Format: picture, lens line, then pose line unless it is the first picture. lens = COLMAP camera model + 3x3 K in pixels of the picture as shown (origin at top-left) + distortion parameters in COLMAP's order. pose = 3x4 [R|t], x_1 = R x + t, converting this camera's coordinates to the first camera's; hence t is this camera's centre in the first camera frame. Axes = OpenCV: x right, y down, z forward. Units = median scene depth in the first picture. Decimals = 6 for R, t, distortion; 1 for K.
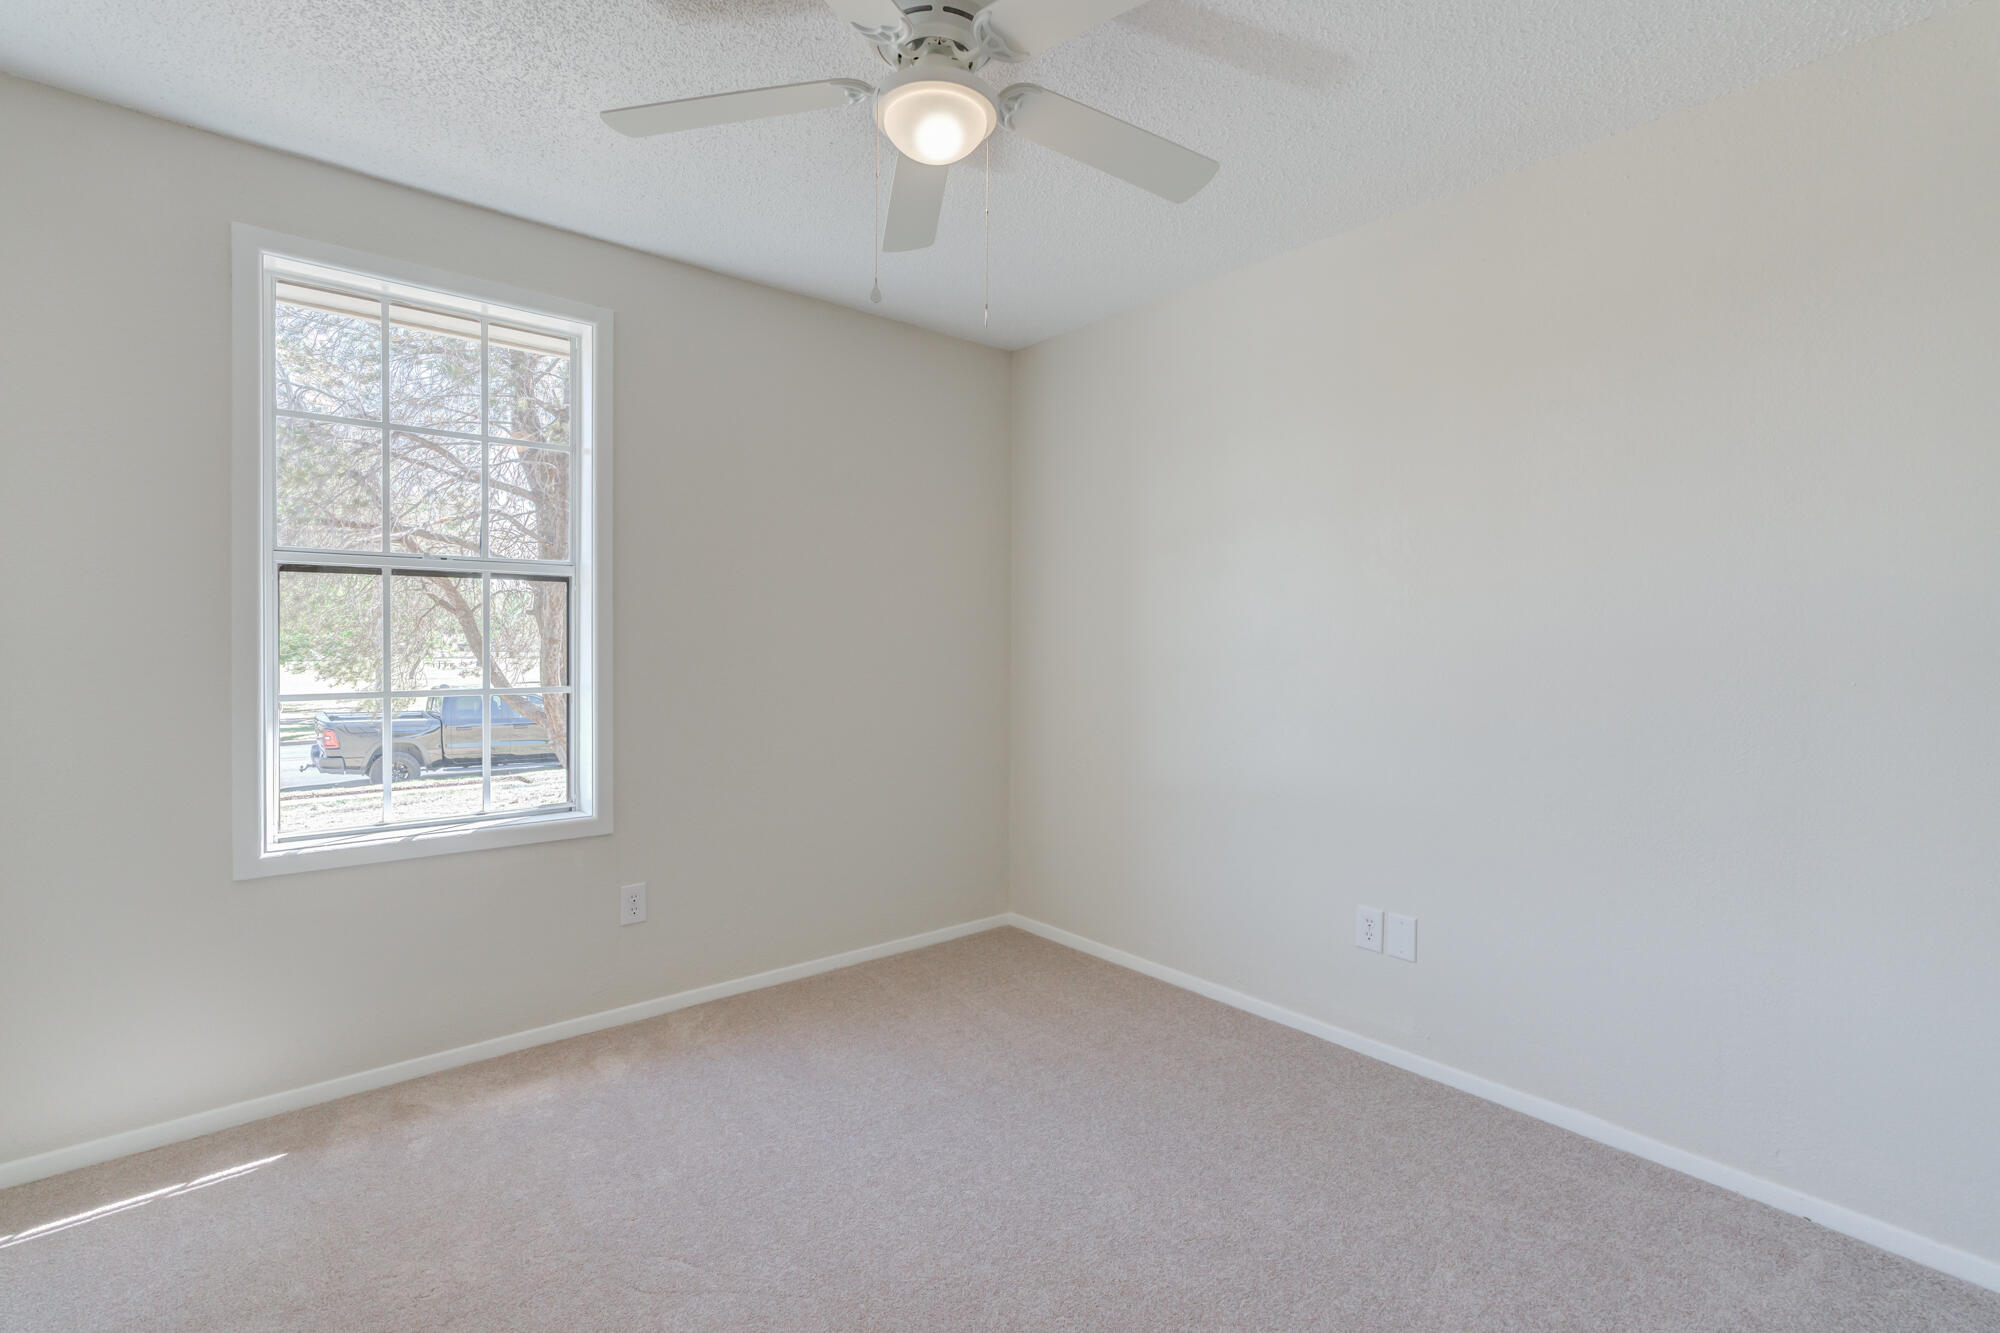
lens RADIAL K [[926.6, 0, 1053.1], [0, 926.6, 630.7], [0, 0, 1]] dist [0.020044, 0.001799]
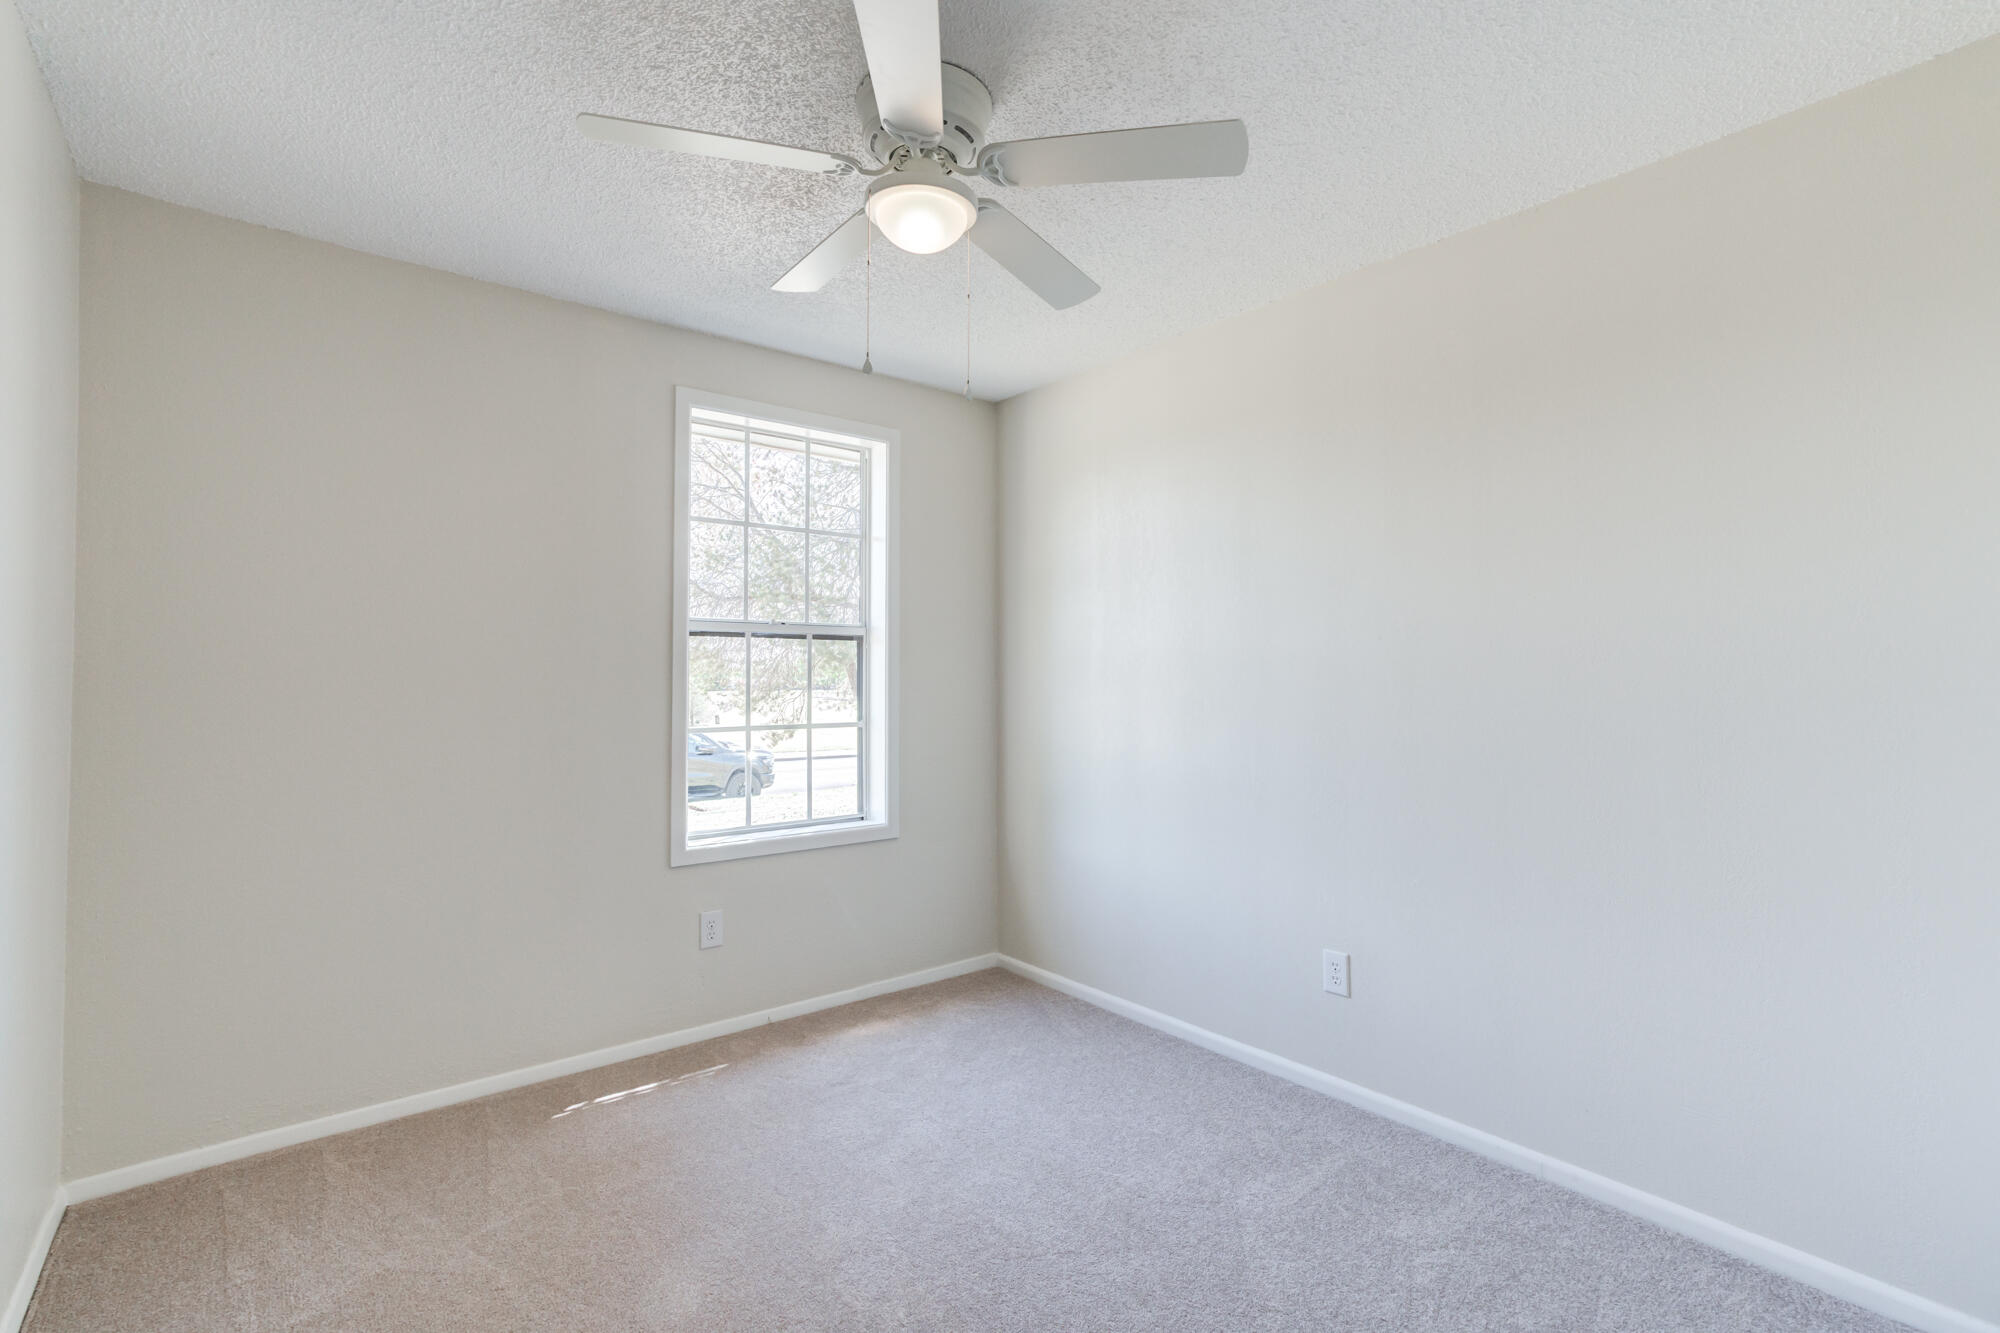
lens RADIAL K [[926.6, 0, 988.5], [0, 926.6, 674.8], [0, 0, 1]] dist [0.020044, 0.001799]
pose [[0.999547, -0.010769, -0.028111, -0.334251], [0.010764, 0.999942, -0.000343, -0.003221], [0.028113, 0.000040, 0.999605, -0.285736]]
